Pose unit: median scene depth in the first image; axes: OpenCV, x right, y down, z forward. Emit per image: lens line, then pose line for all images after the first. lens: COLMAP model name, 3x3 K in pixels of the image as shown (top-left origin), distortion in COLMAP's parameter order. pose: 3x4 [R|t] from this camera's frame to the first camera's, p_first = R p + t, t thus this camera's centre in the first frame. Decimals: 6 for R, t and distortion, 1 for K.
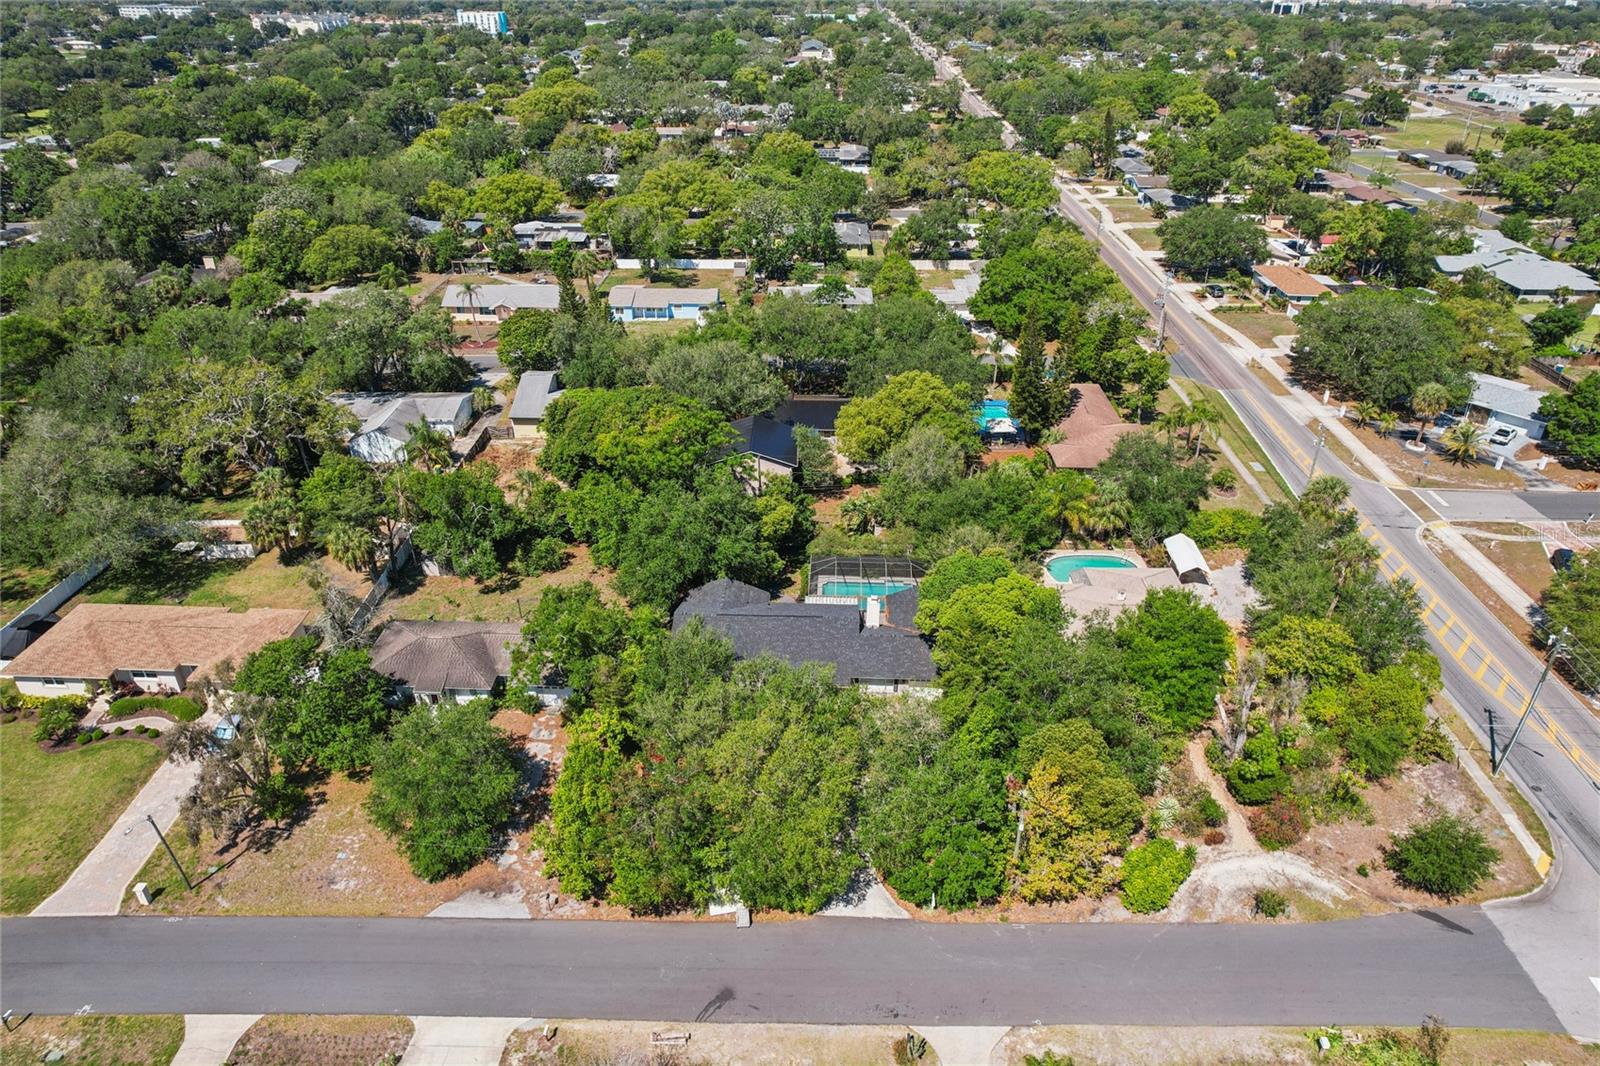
lens RADIAL K [[1036.7, 0, 801.5], [0, 1036.7, 528.1], [0, 0, 1]] dist [-0.079845, 0.076250]
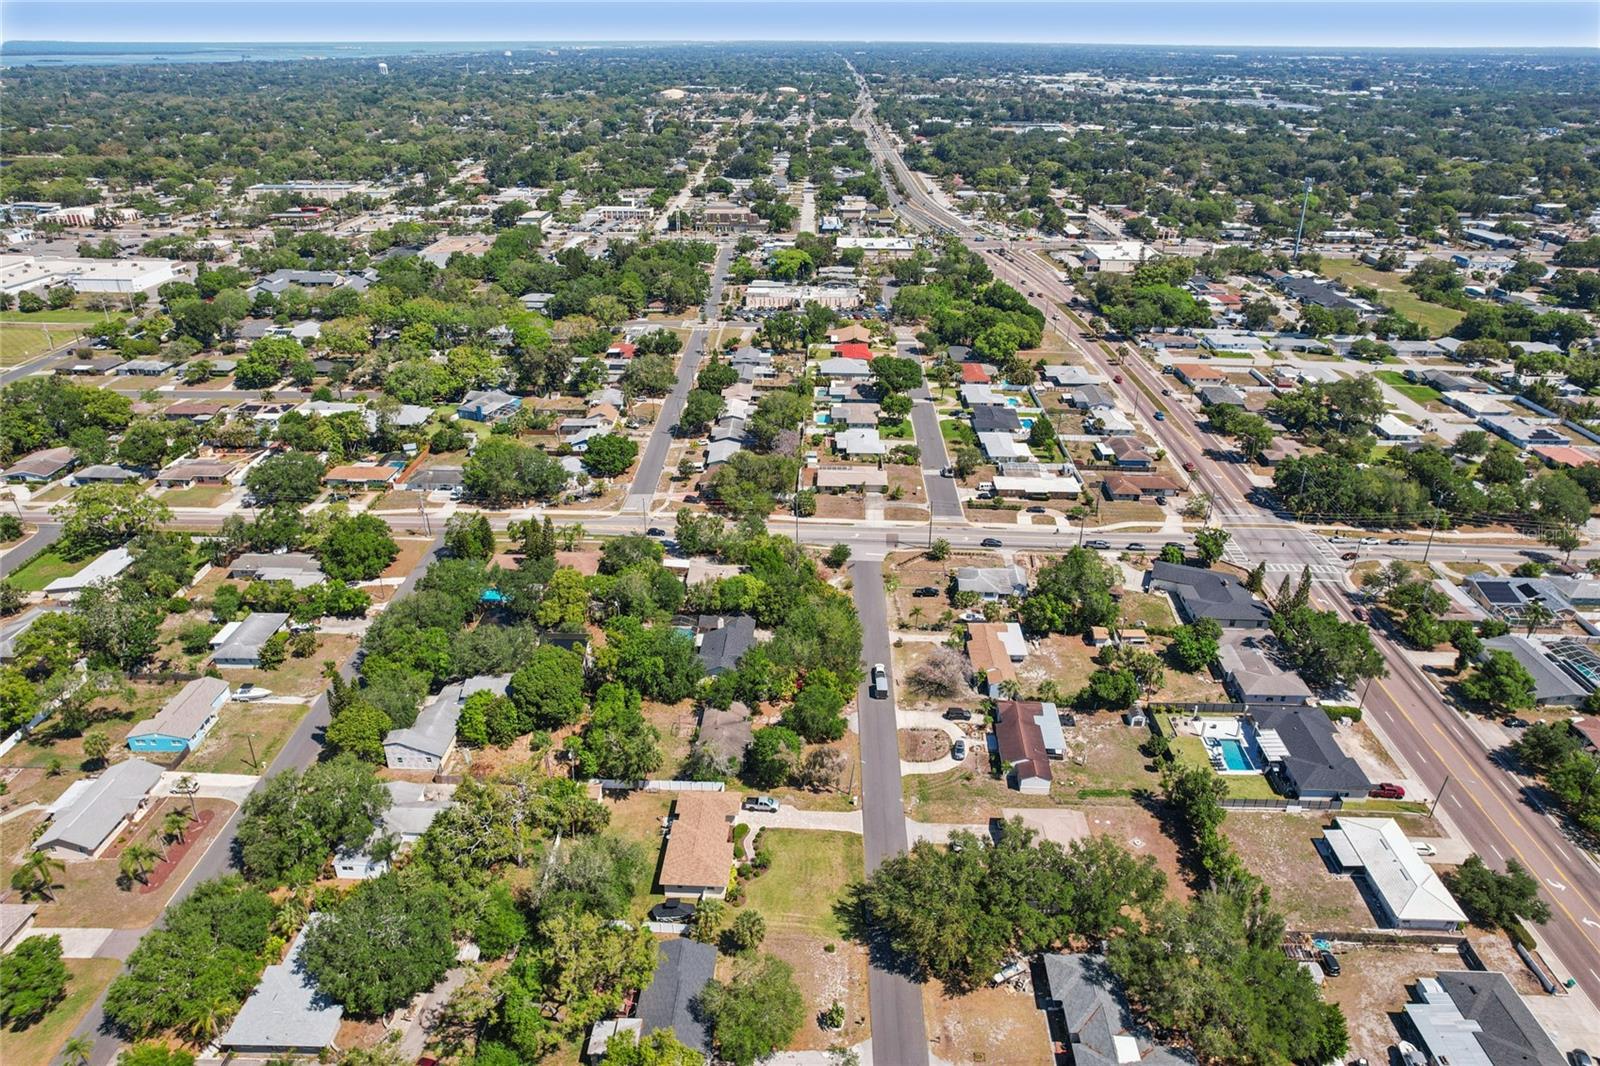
lens RADIAL K [[1036.7, 0, 801.5], [0, 1036.7, 528.1], [0, 0, 1]] dist [-0.079845, 0.076250]
pose [[0.013138, -0.443079, 0.896386, -1.222828], [0.483527, 0.787495, 0.382168, -0.570485], [-0.875231, 0.428406, 0.224587, 0.105753]]
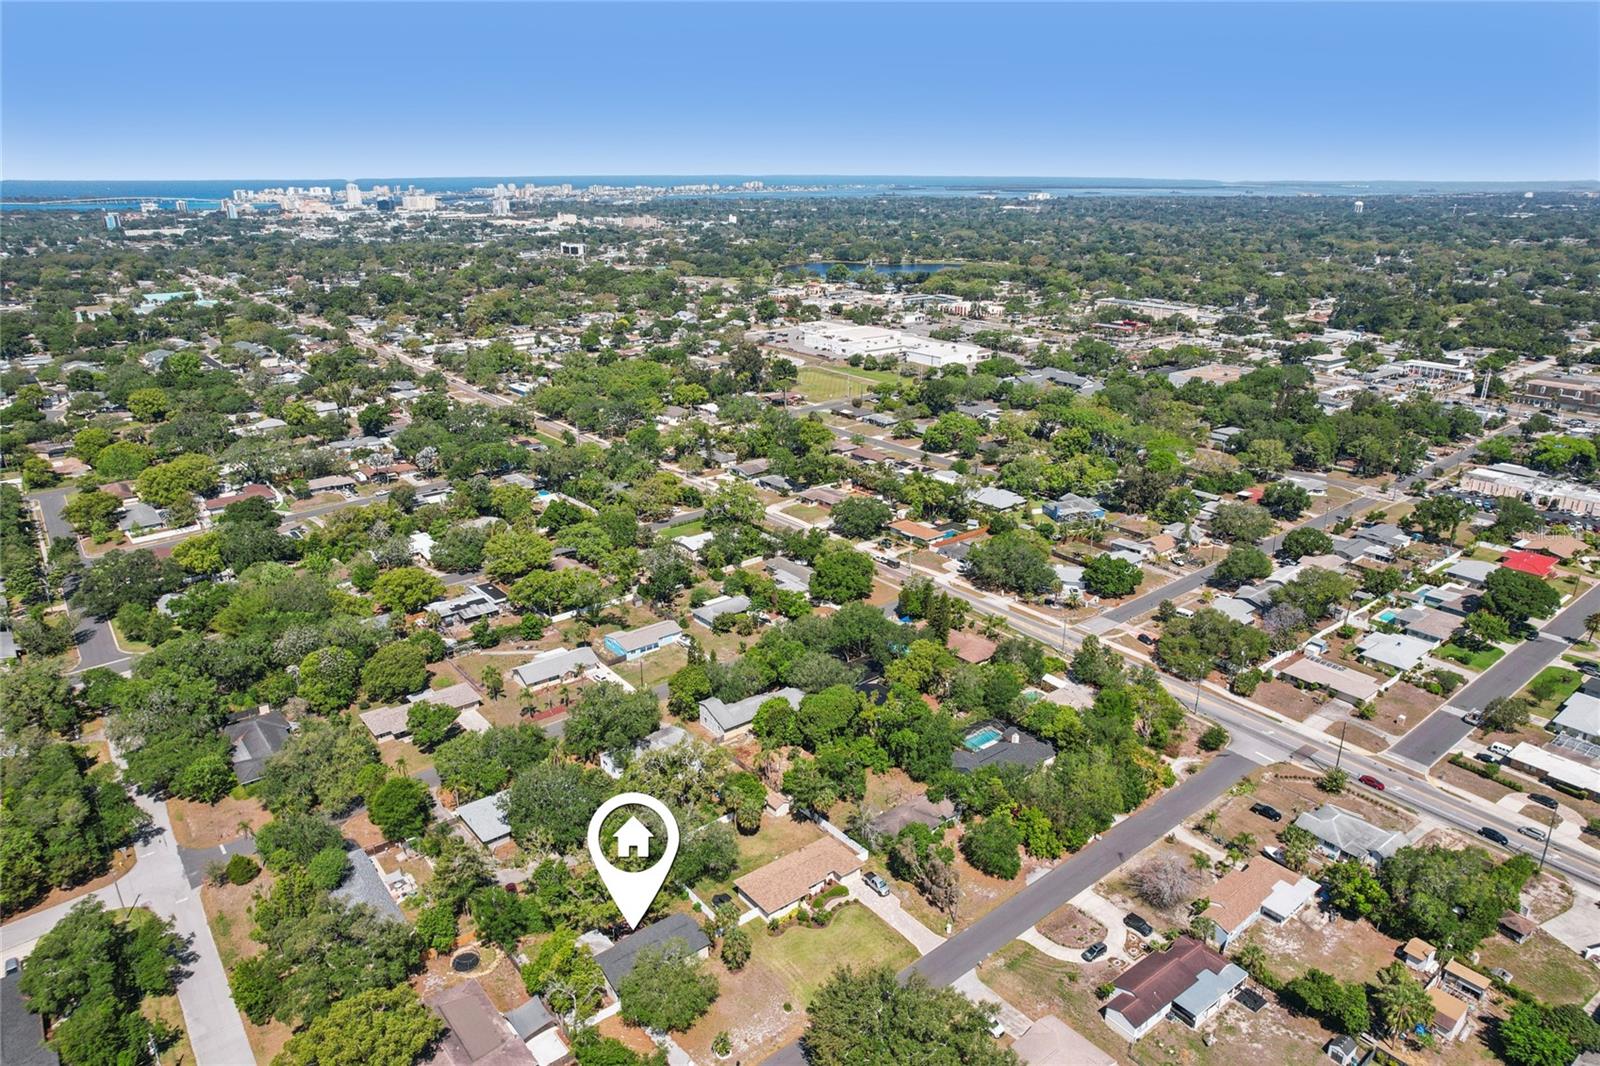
lens RADIAL K [[1036.7, 0, 801.5], [0, 1036.7, 528.1], [0, 0, 1]] dist [-0.079845, 0.076250]
pose [[0.769486, -0.218900, 0.599979, -1.018682], [0.317380, 0.946282, -0.061799, -0.246620], [-0.554222, 0.237975, 0.797625, -0.486902]]
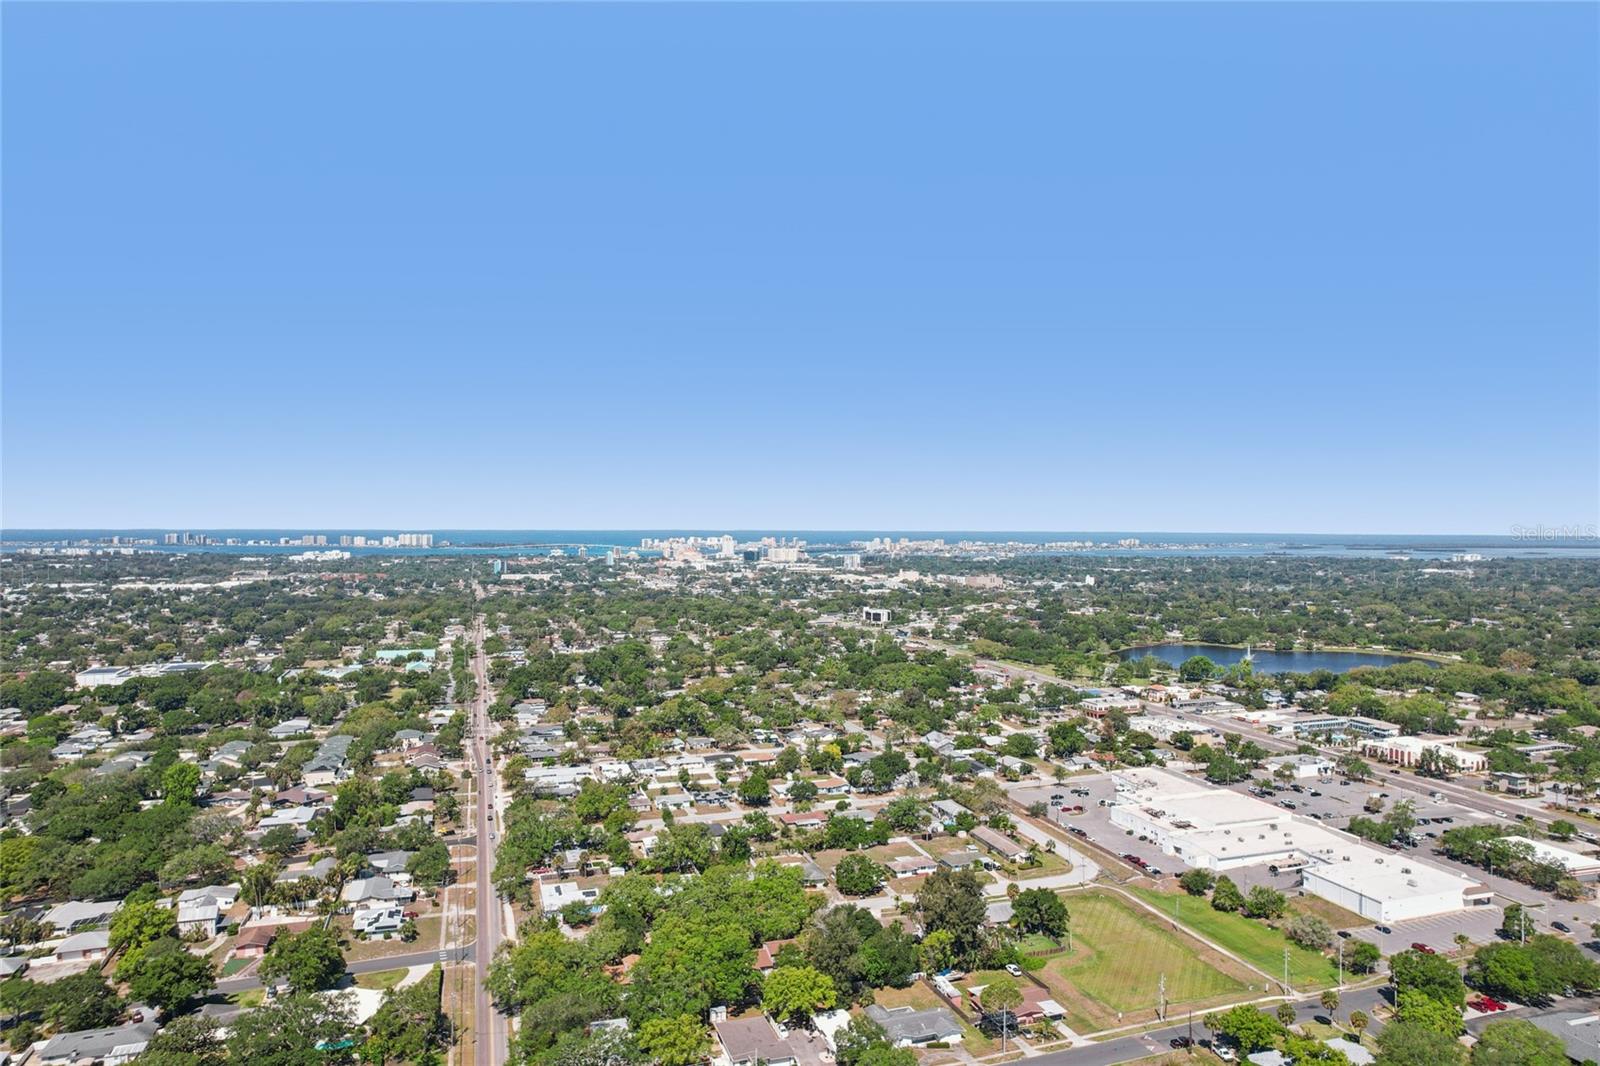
lens RADIAL K [[1036.7, 0, 801.5], [0, 1036.7, 528.1], [0, 0, 1]] dist [-0.079845, 0.076250]
pose [[0.944158, -0.005115, 0.329452, 0.427009], [0.163631, 0.875145, -0.455353, -0.943097], [-0.285989, 0.483835, 0.827112, 0.760150]]
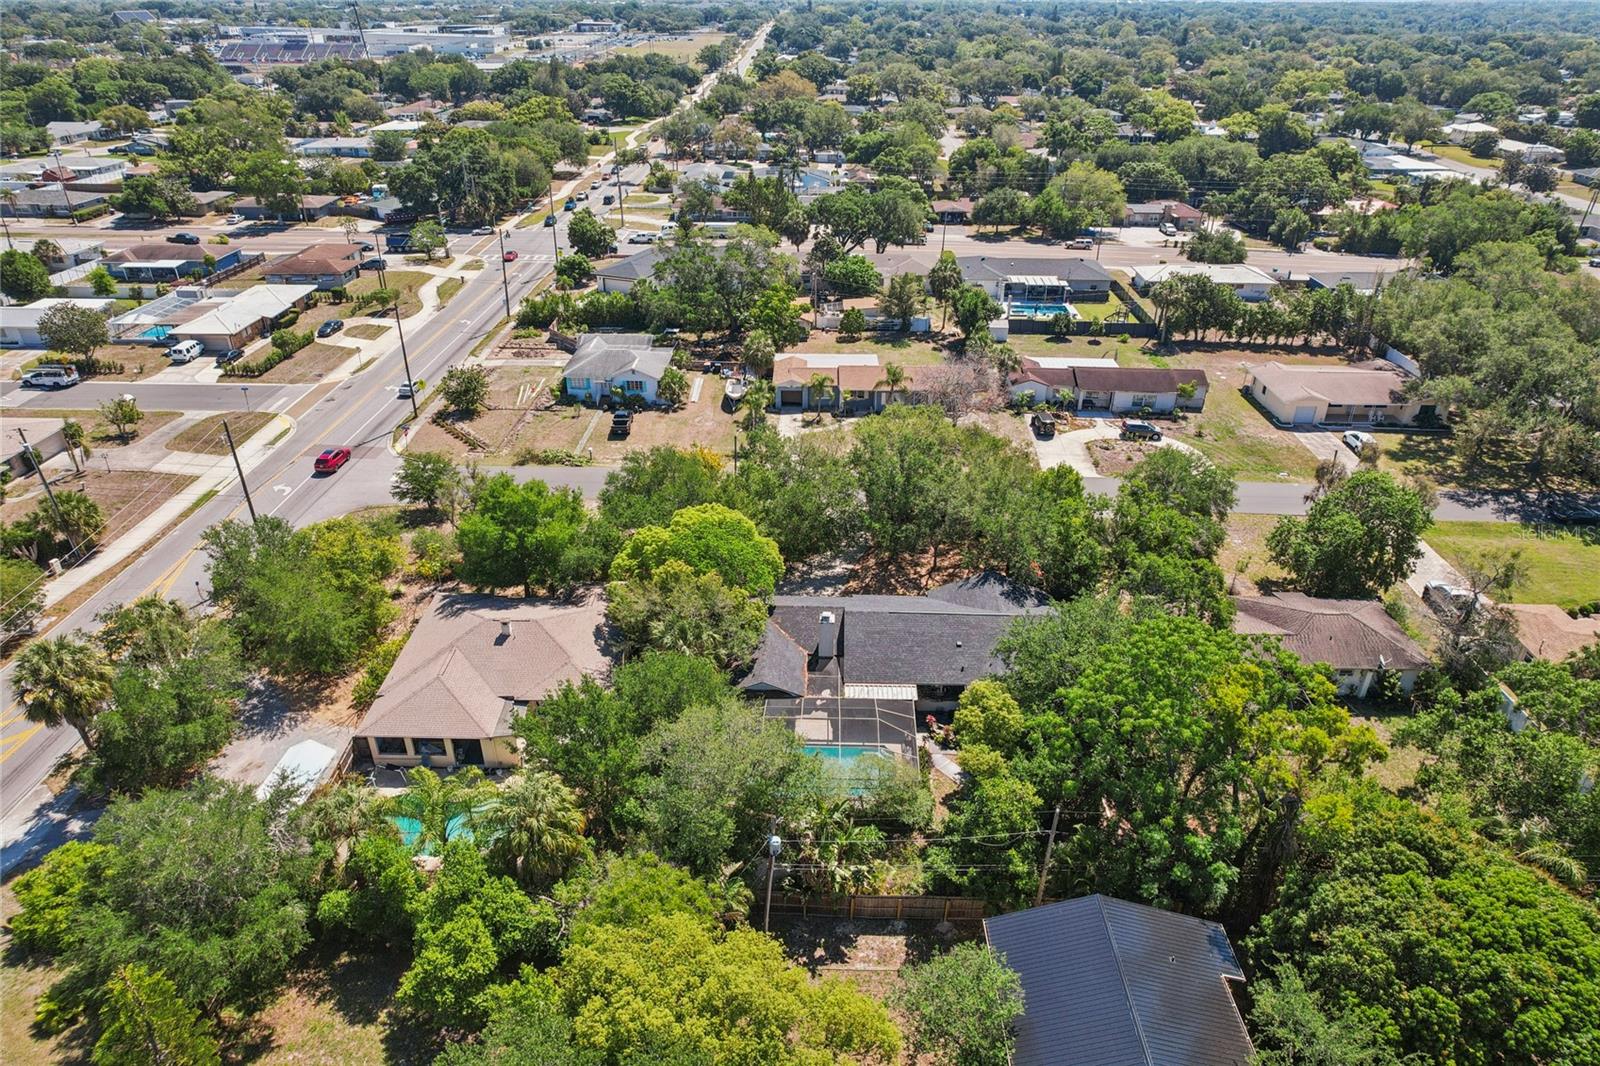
lens RADIAL K [[1036.7, 0, 801.5], [0, 1036.7, 528.1], [0, 0, 1]] dist [-0.079845, 0.076250]
pose [[-0.999935, -0.011182, -0.002233, 0.055928], [-0.007903, 0.538475, 0.842604, -0.378497], [-0.008220, 0.842567, -0.538528, 0.816893]]
